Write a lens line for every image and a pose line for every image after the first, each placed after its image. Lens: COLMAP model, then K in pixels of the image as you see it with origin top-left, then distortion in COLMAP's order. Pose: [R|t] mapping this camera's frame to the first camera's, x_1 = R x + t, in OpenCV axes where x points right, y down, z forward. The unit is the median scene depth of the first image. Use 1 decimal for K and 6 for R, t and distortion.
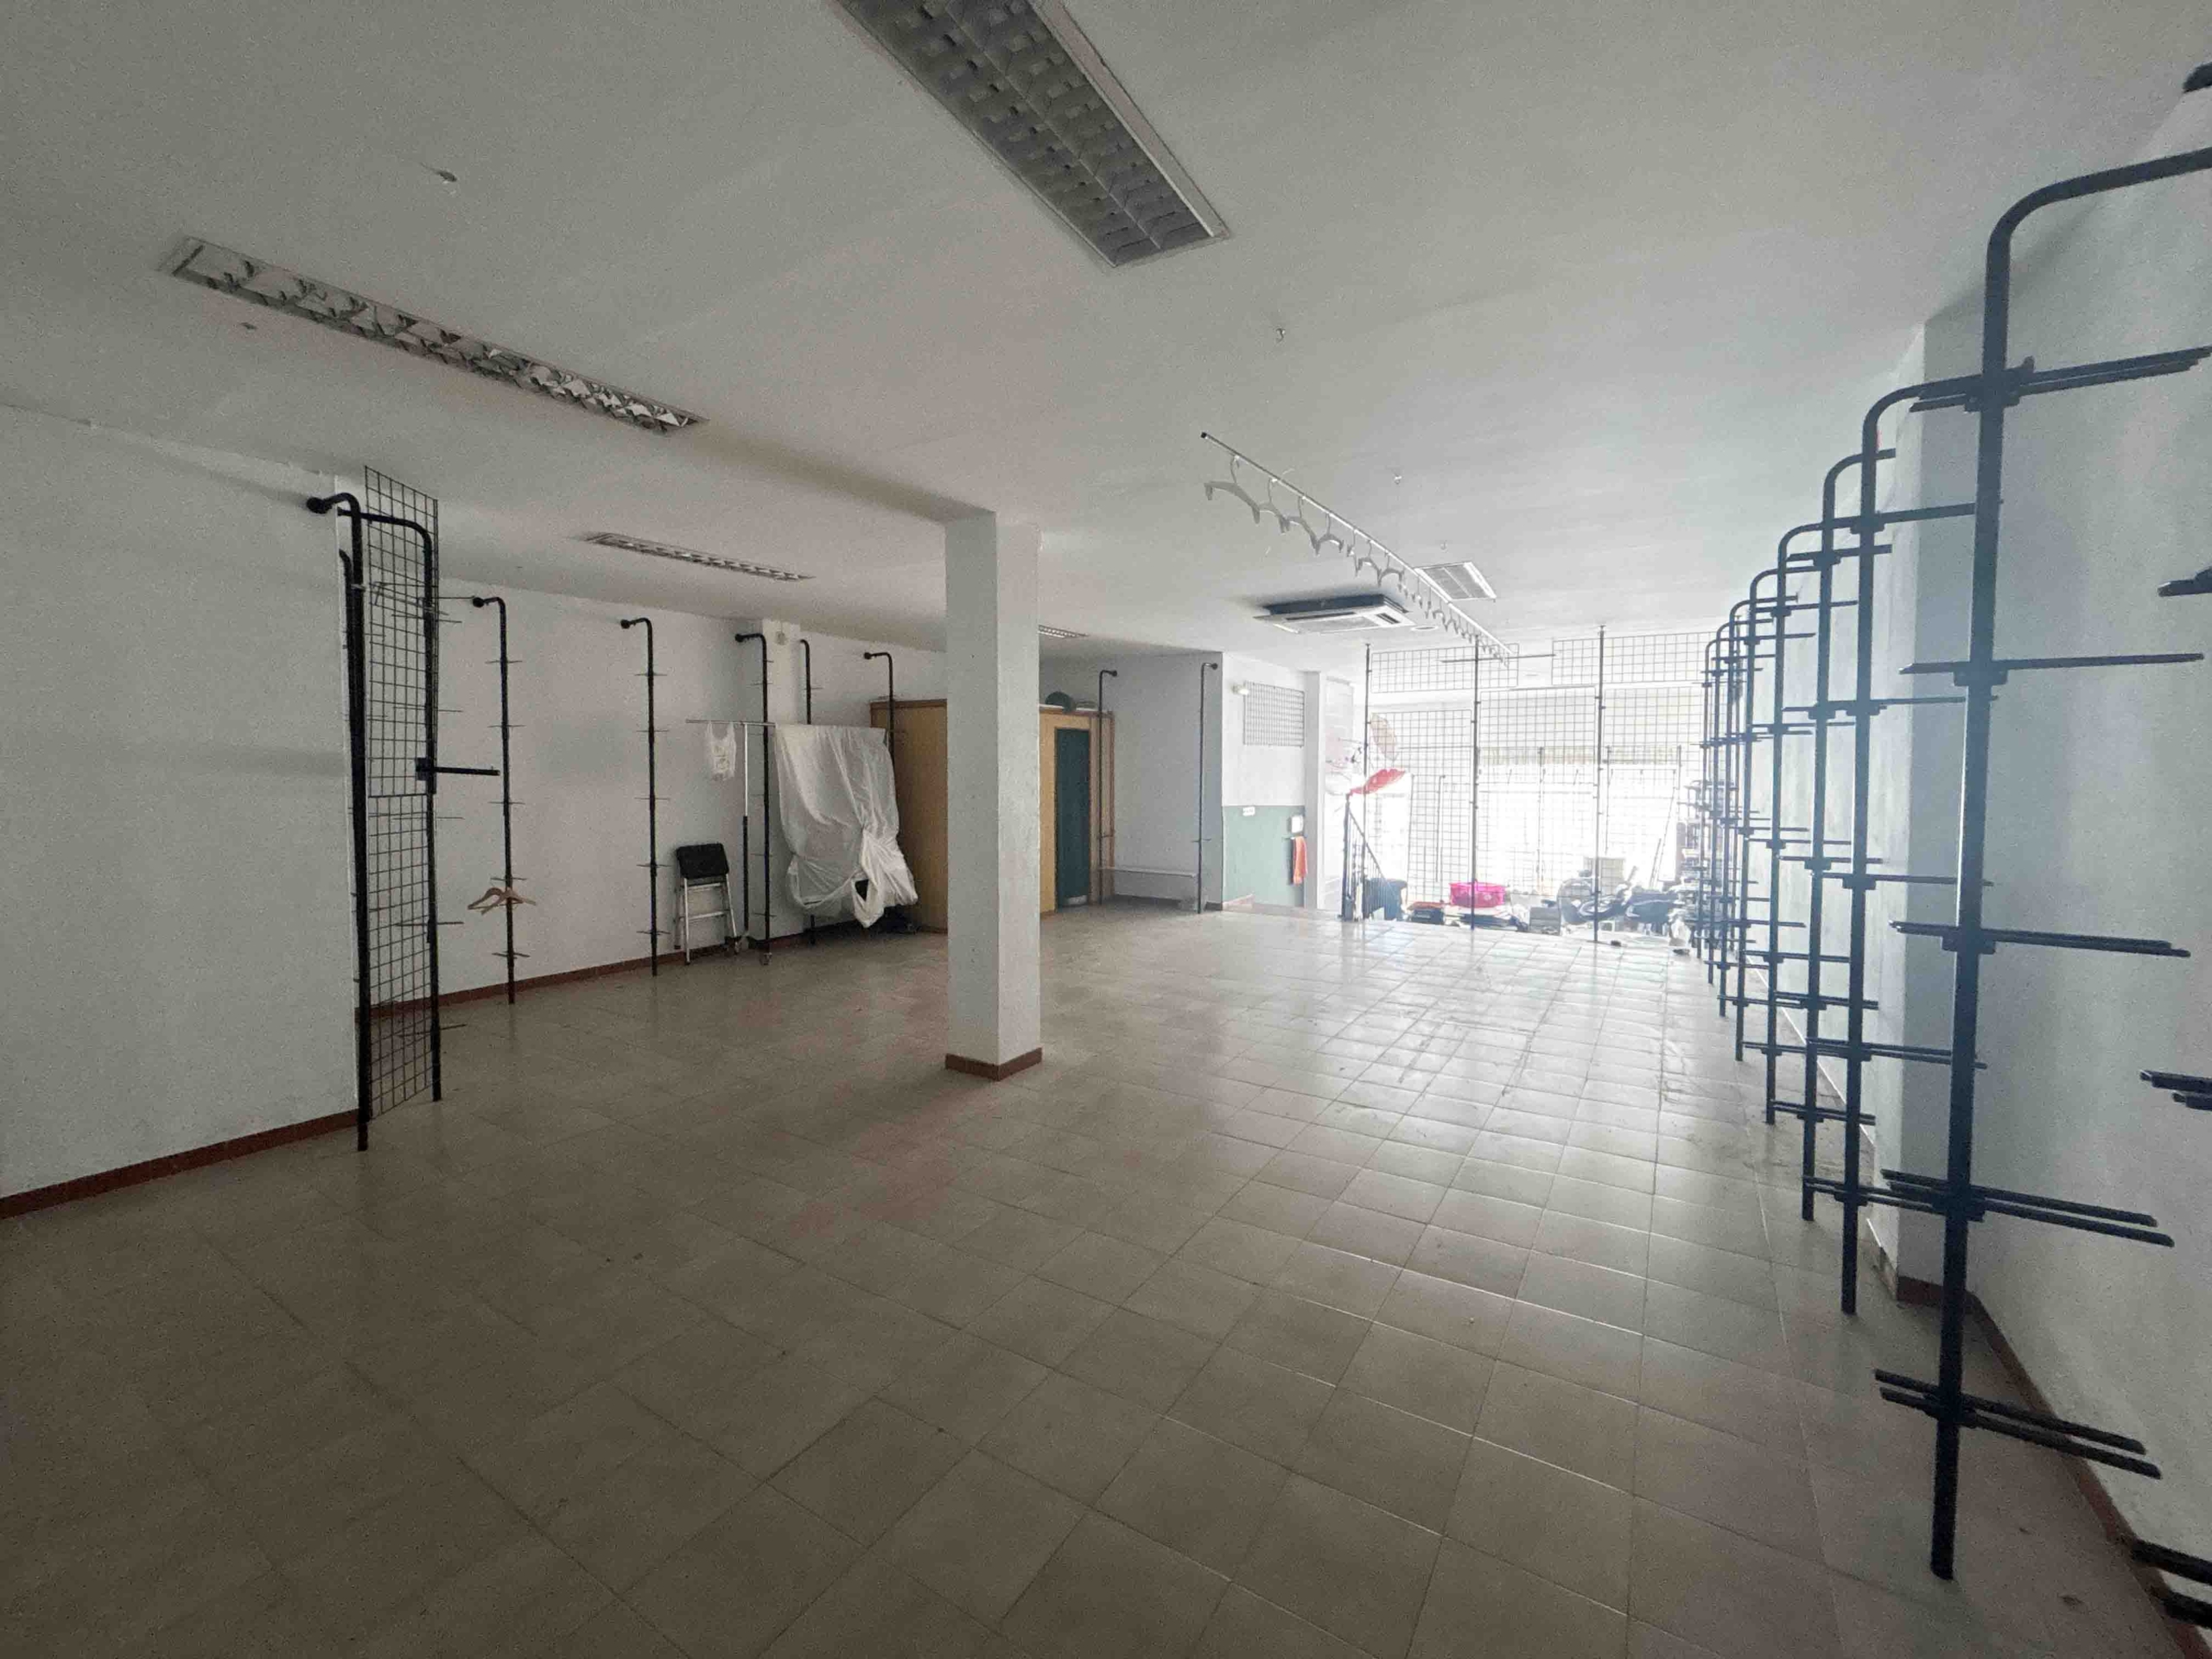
lens RADIAL K [[878.7, 0, 1102.9], [0, 878.7, 792.1], [0, 0, 1]] dist [0.041716, -0.022779]
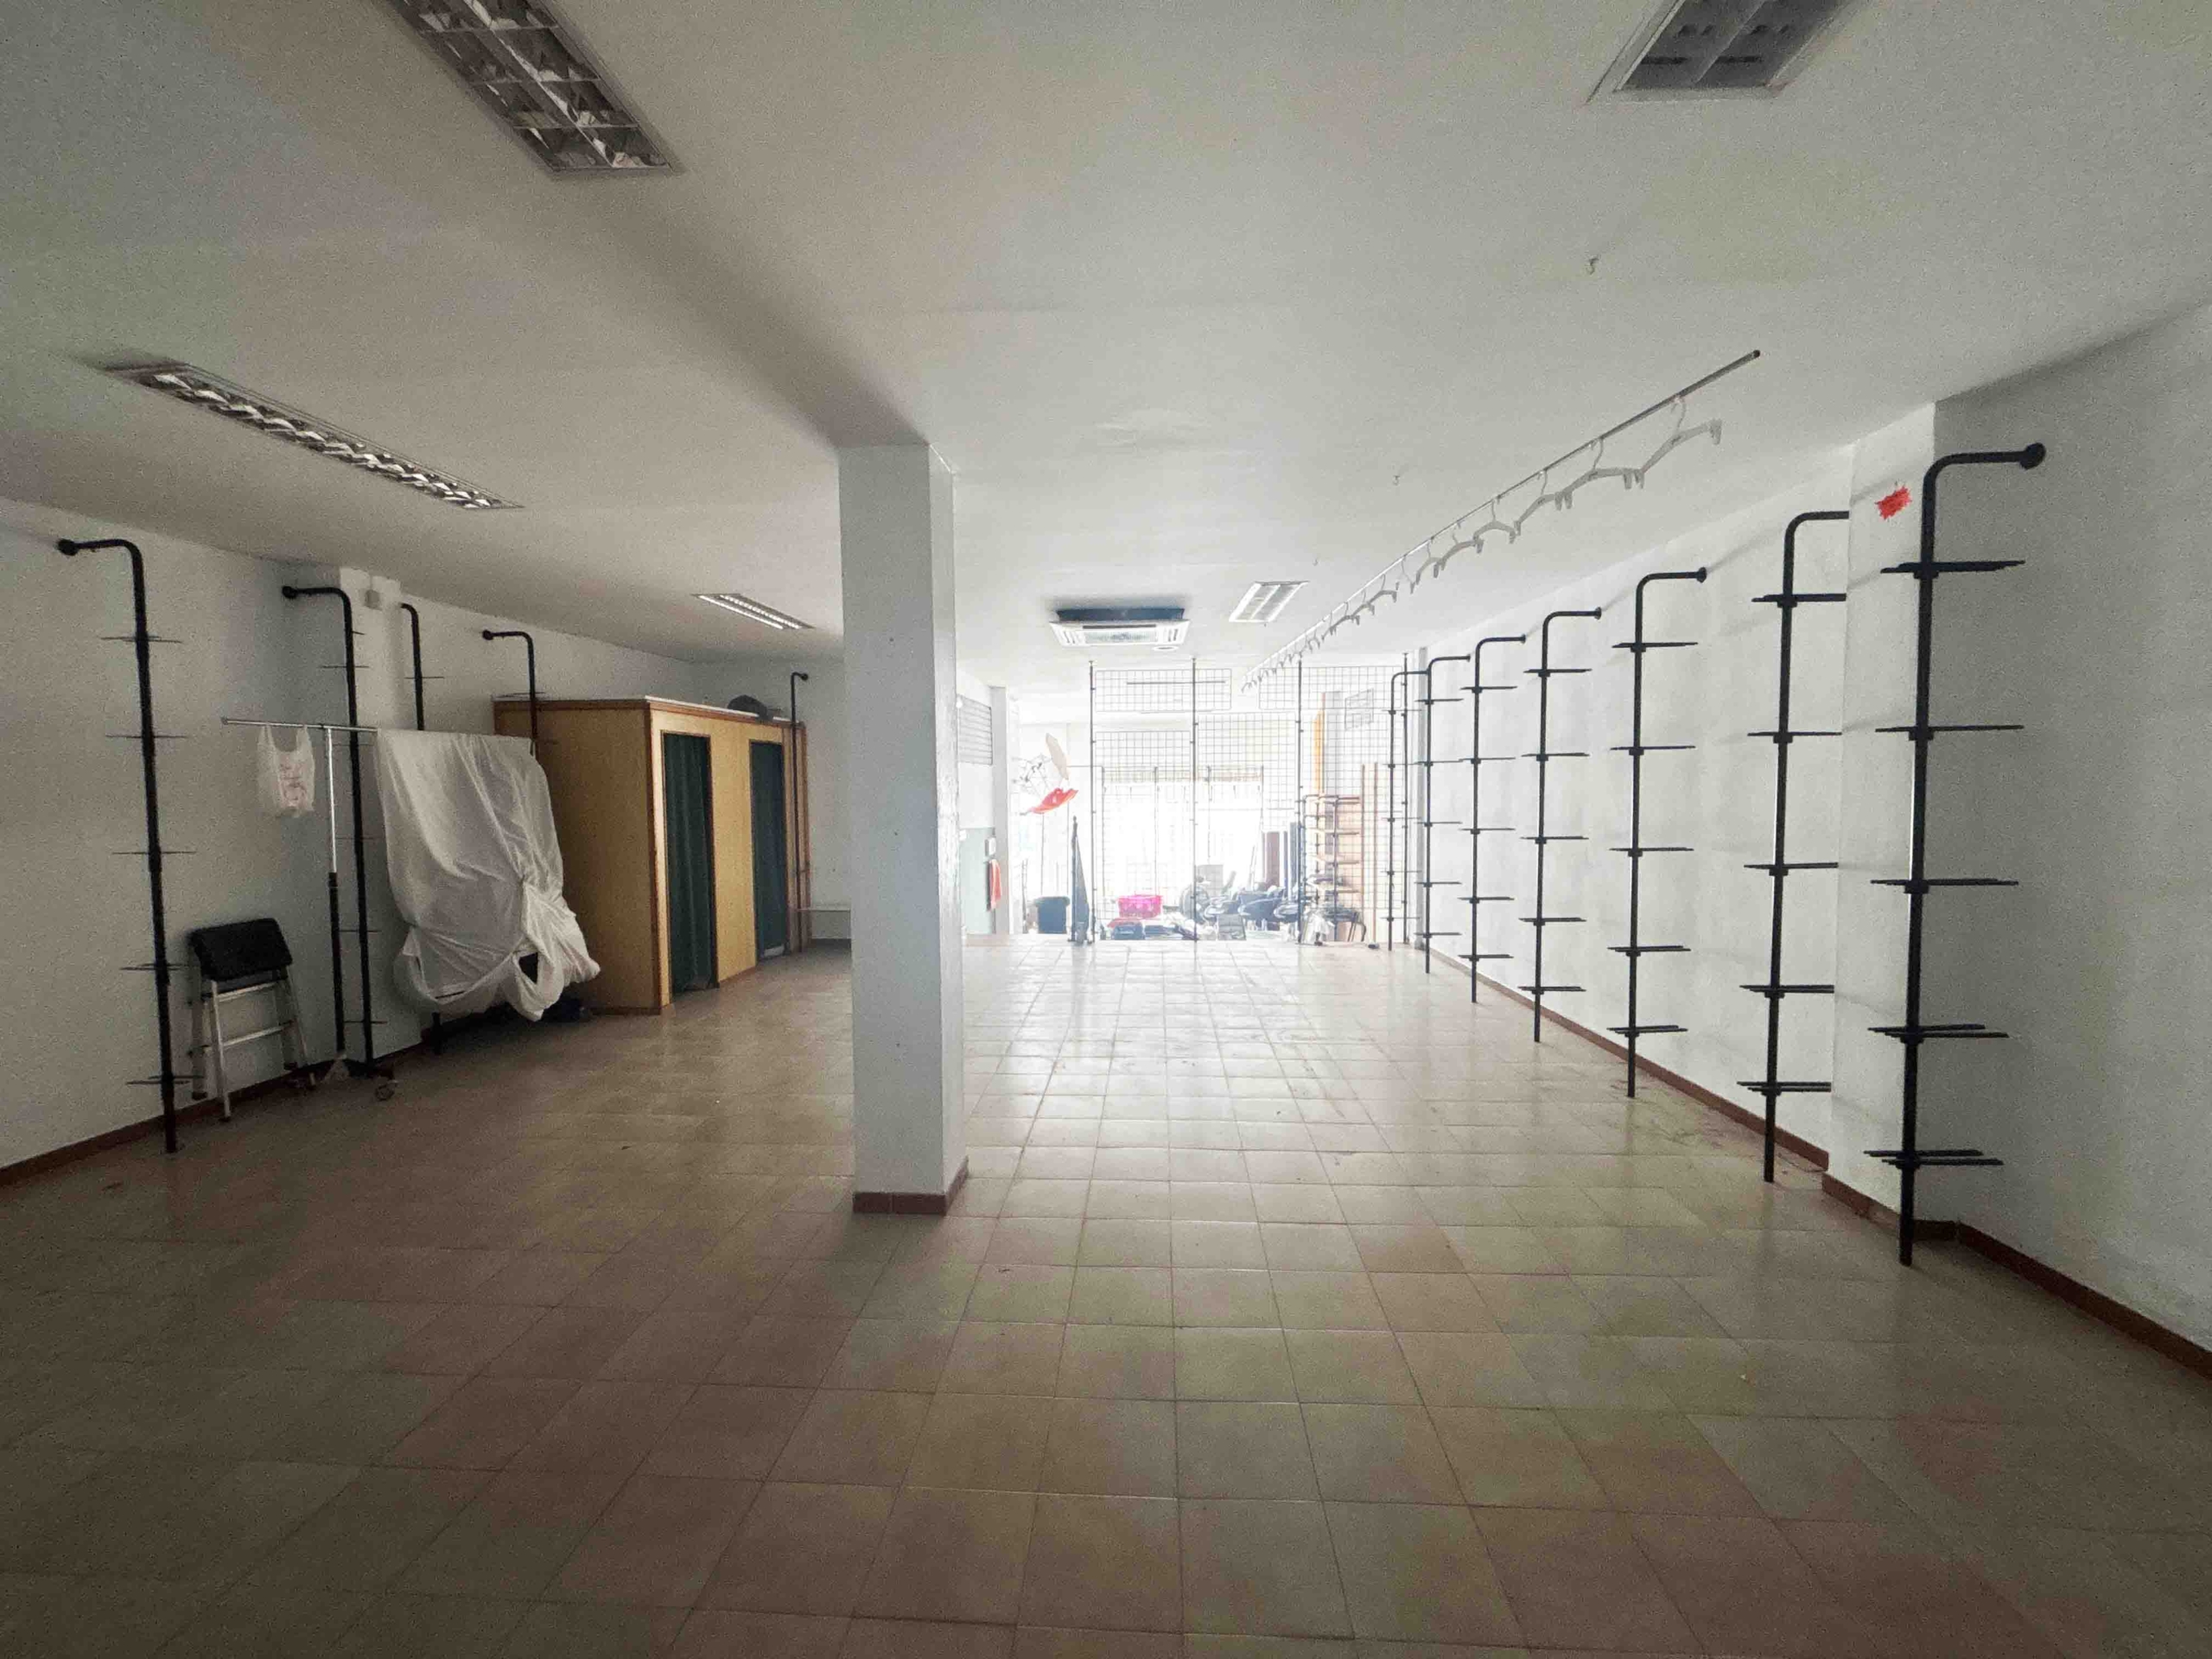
lens RADIAL K [[888.2, 0, 1112.1], [0, 888.2, 821.8], [0, 0, 1]] dist [0.001821, 0.000436]
pose [[0.882639, -0.027050, 0.469272, -0.190007], [0.021385, 0.999620, 0.017399, -0.007949], [-0.469564, -0.005322, 0.882882, 0.156346]]
